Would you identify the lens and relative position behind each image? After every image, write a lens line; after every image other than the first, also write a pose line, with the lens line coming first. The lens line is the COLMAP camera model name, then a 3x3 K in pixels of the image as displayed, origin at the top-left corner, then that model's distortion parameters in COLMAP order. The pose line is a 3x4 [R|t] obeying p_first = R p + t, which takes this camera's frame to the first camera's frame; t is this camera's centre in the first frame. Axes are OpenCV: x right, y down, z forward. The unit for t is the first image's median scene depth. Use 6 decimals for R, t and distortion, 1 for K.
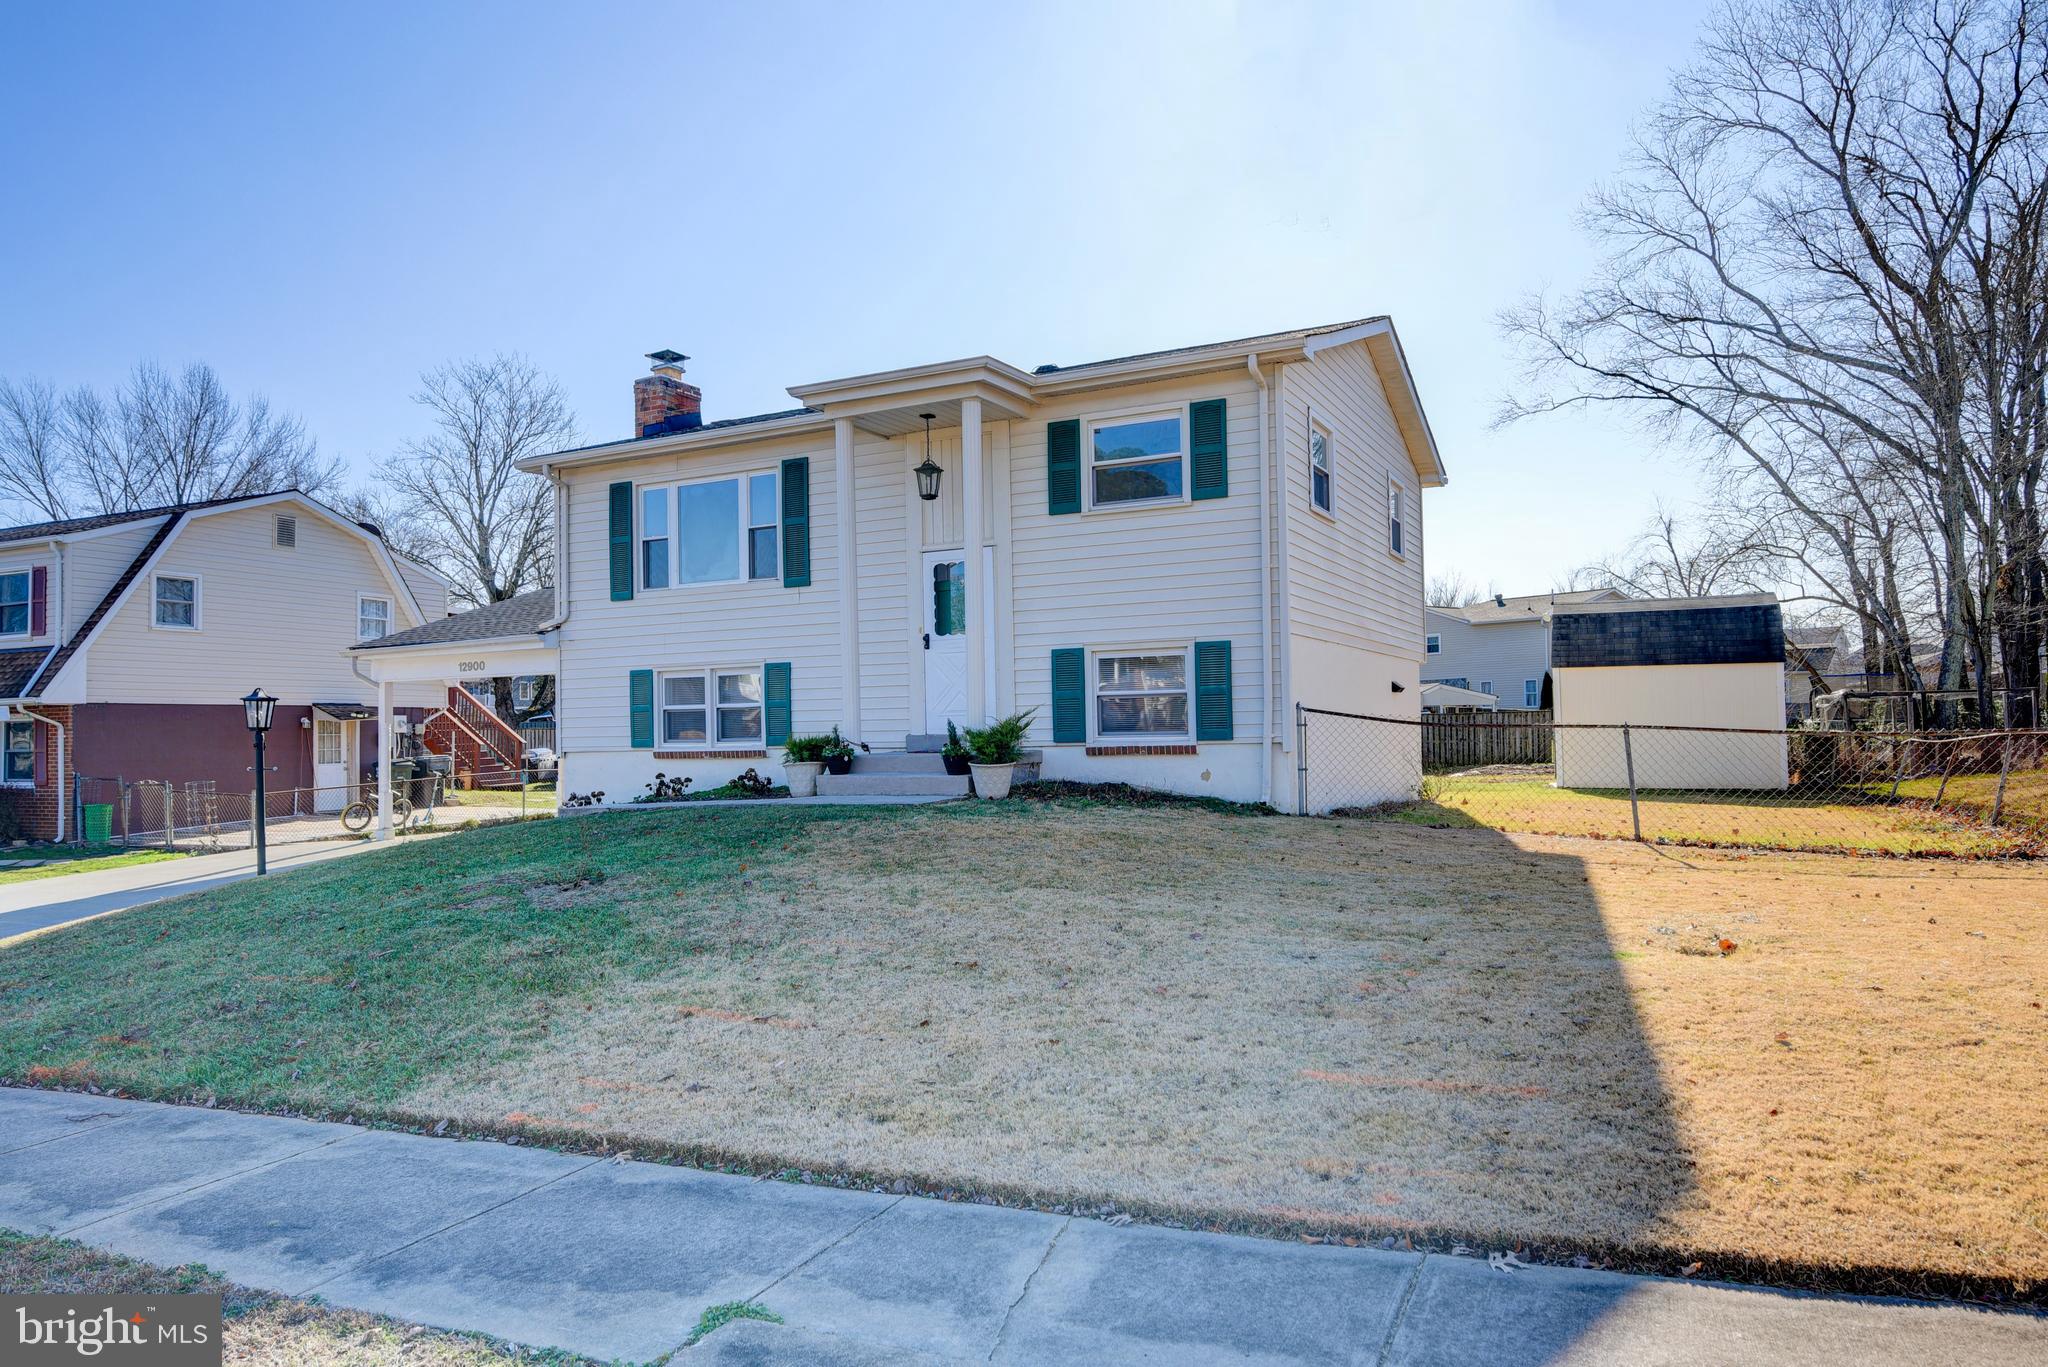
lens RADIAL K [[1234.3, 0, 1024.0], [0, 1234.3, 683.5], [0, 0, 1]] dist [-0.005976, 0.000006]
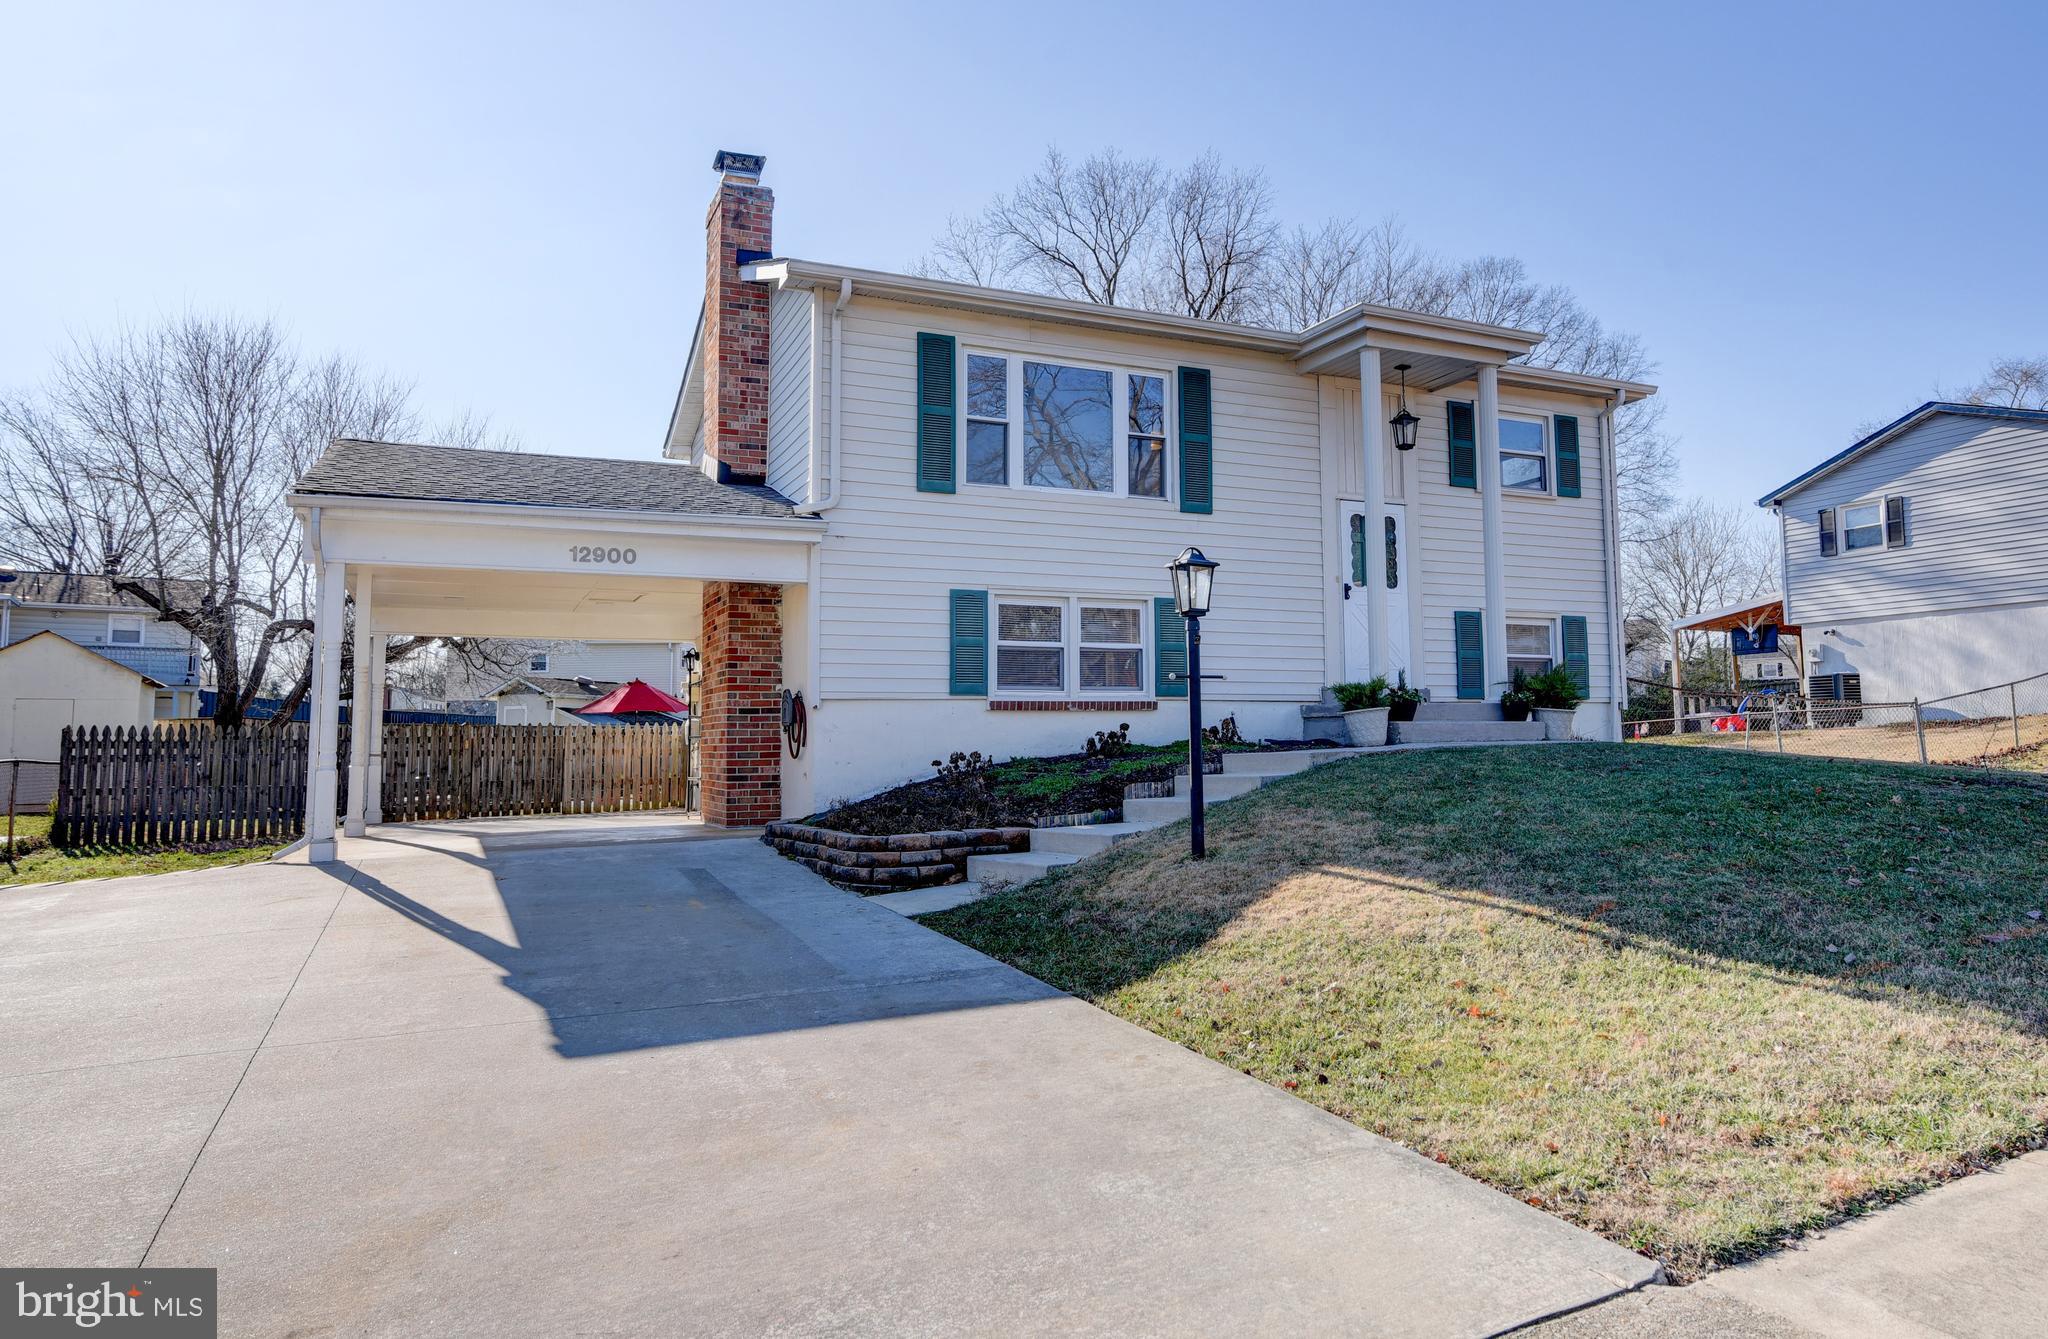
lens RADIAL K [[1313.6, 0, 1078.6], [0, 1313.6, 620.3], [0, 0, 1]] dist [-0.005473, -0.001182]
pose [[0.618872, 0.087995, 0.780547, -0.928369], [-0.028170, 0.995553, -0.089898, 0.079902], [-0.784986, 0.033647, 0.618599, 0.486860]]
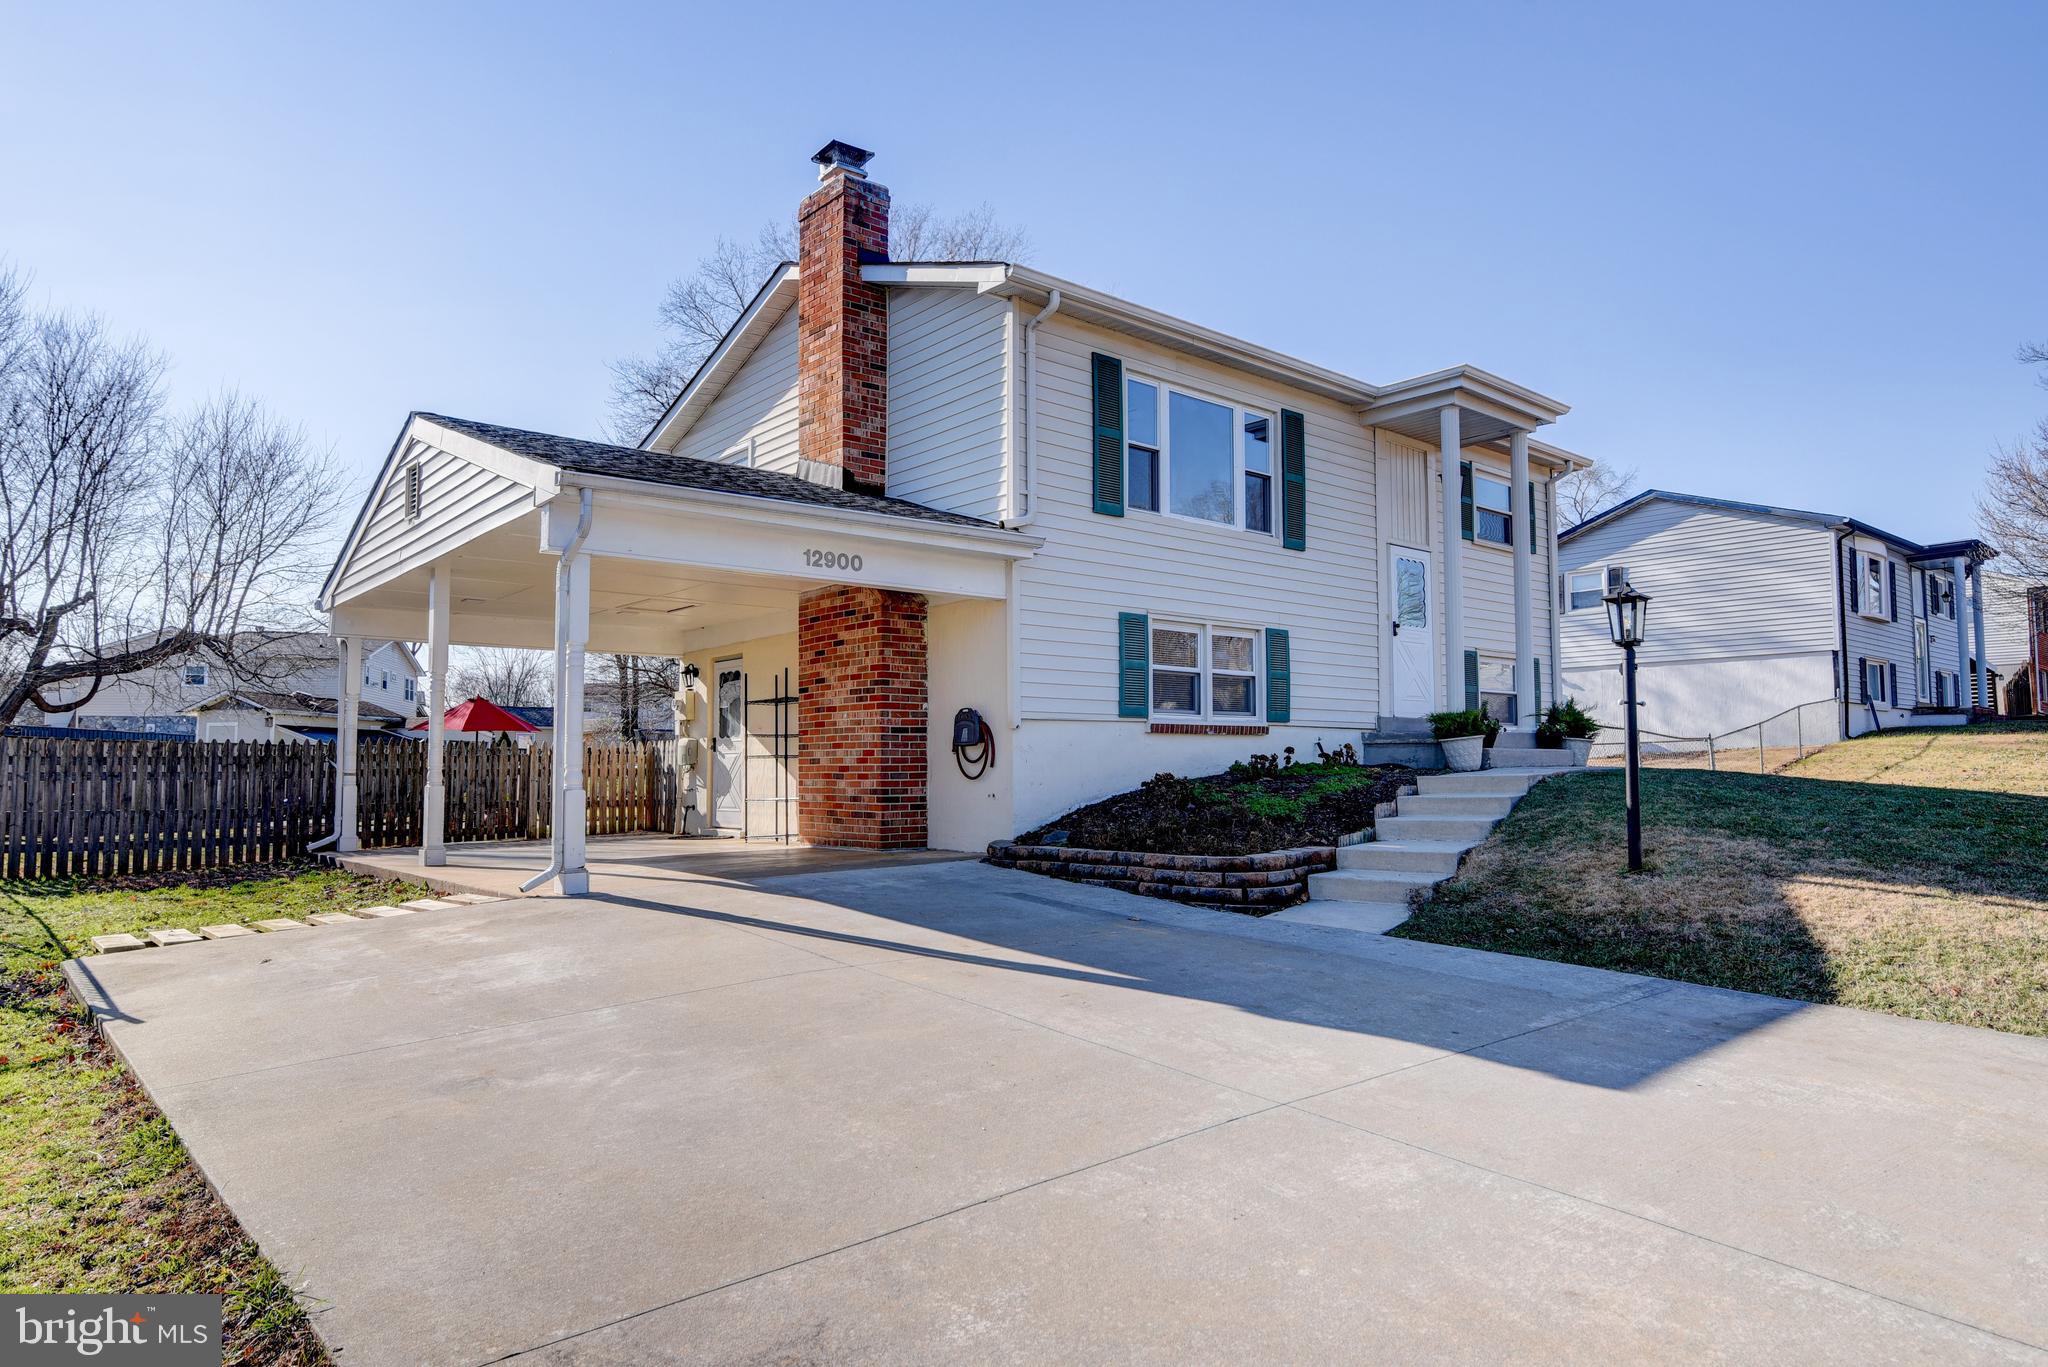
lens RADIAL K [[1234.3, 0, 1024.0], [0, 1234.3, 683.5], [0, 0, 1]] dist [-0.005976, 0.000006]
pose [[0.389923, 0.081953, 0.917193, -1.070976], [-0.034491, 0.996633, -0.074388, 0.093655], [-0.920201, -0.002630, 0.391437, 0.808903]]
